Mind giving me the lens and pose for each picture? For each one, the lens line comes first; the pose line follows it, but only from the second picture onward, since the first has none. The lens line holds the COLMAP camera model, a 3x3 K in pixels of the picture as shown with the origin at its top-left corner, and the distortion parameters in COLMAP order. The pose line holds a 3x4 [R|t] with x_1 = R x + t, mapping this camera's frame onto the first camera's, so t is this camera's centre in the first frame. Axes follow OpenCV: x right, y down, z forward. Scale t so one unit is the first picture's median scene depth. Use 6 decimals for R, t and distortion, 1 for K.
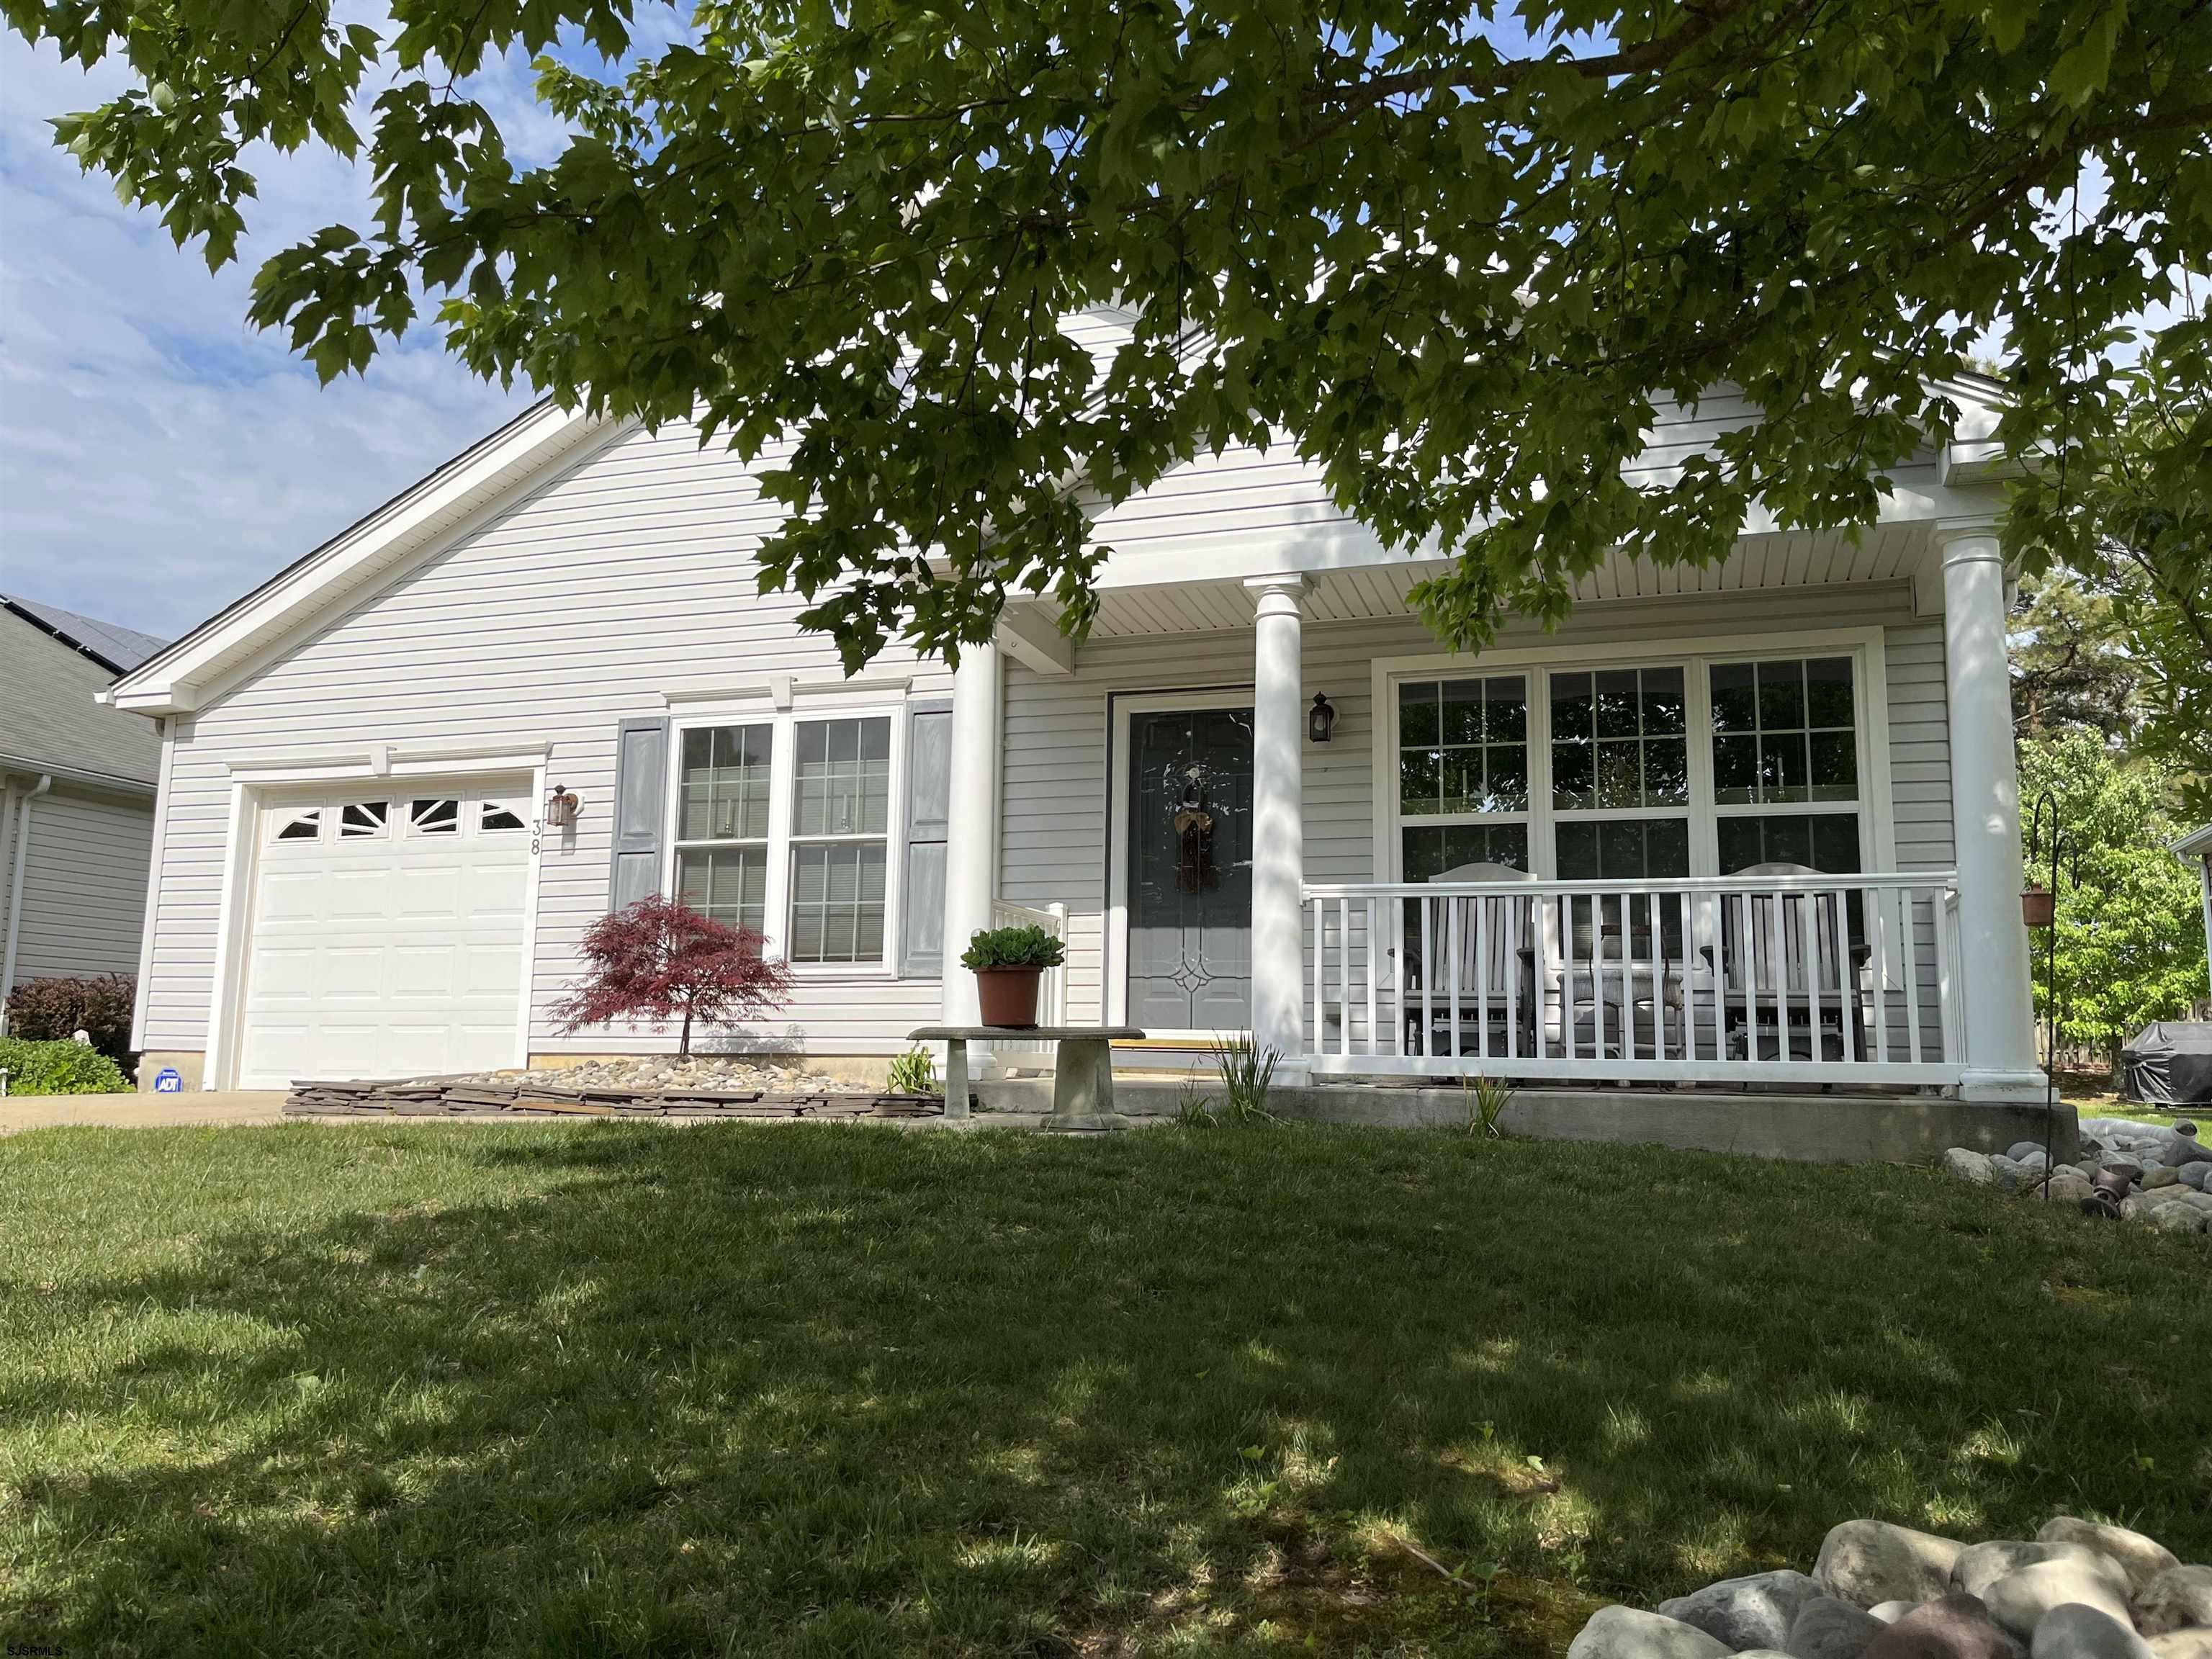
lens RADIAL K [[1679.5, 0, 1106.0], [0, 1679.5, 829.5], [0, 0, 1]] dist [0.060252, -0.074629]
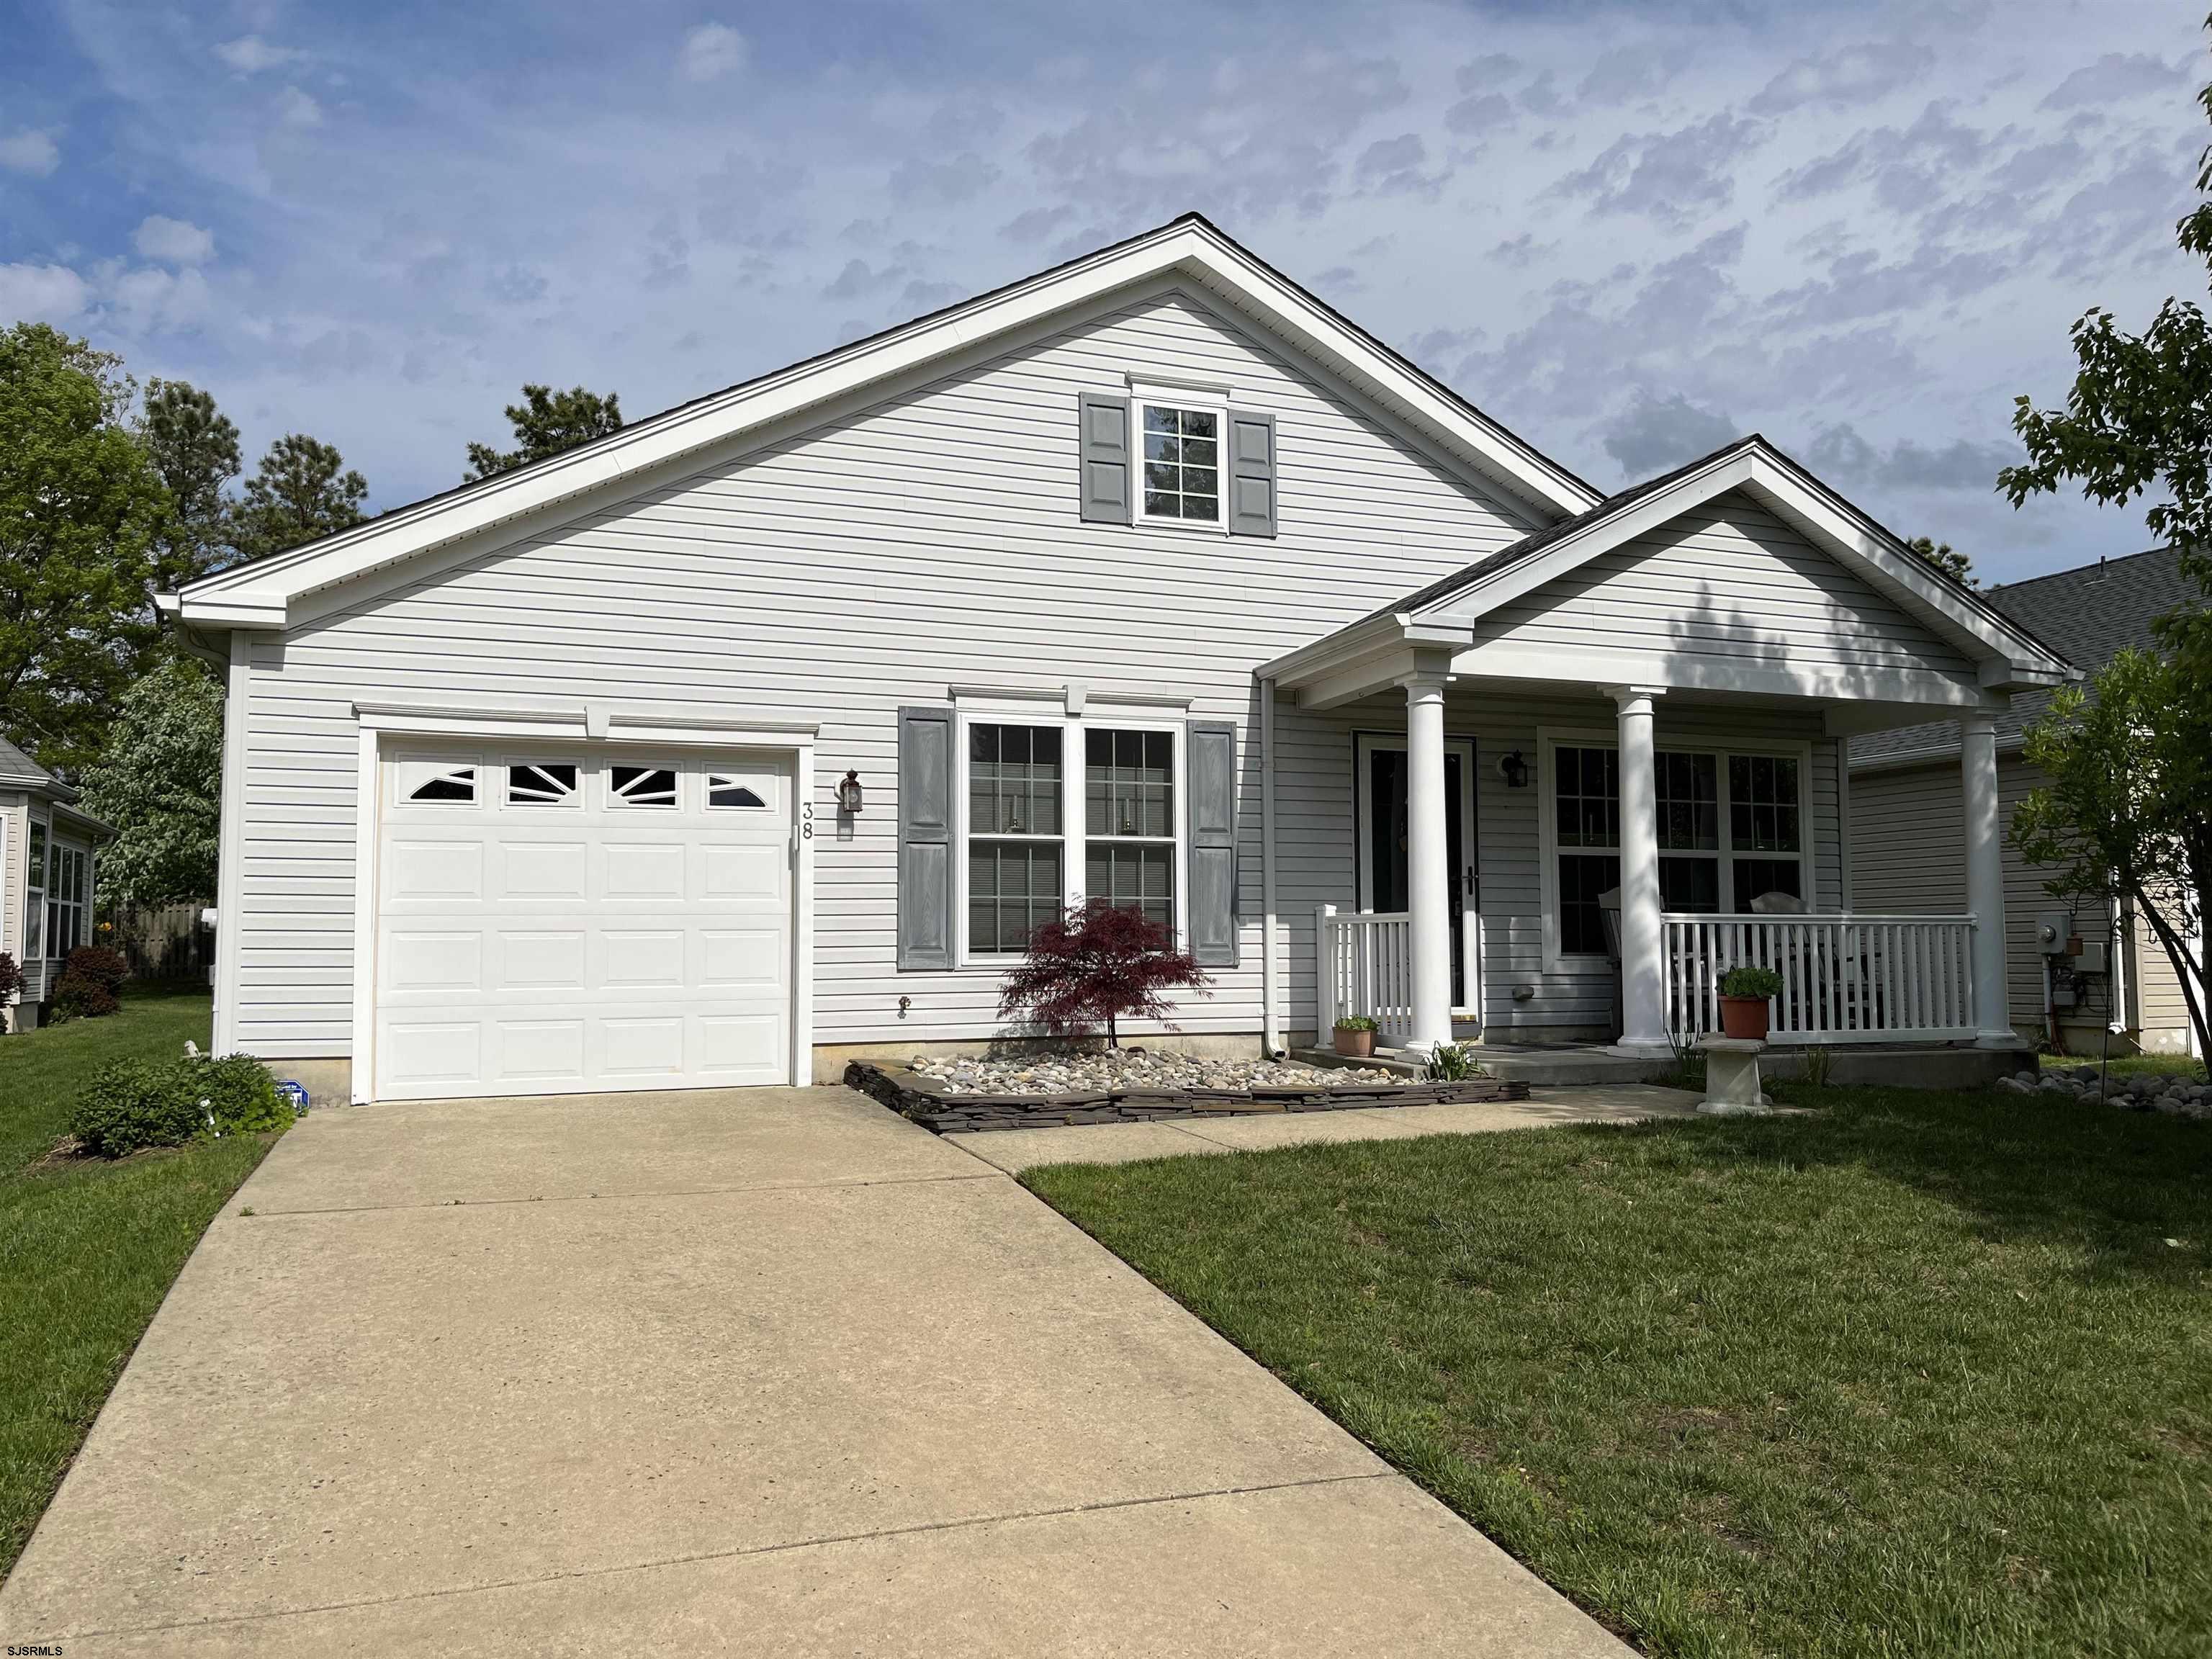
lens RADIAL K [[1677.6, 0, 1102.6], [0, 1677.6, 835.9], [0, 0, 1]] dist [0.068108, -0.087669]
pose [[0.769679, 0.027397, 0.637843, -0.830895], [-0.076551, 0.995831, 0.049599, -0.047790], [-0.633825, -0.087003, 0.768568, 0.161026]]
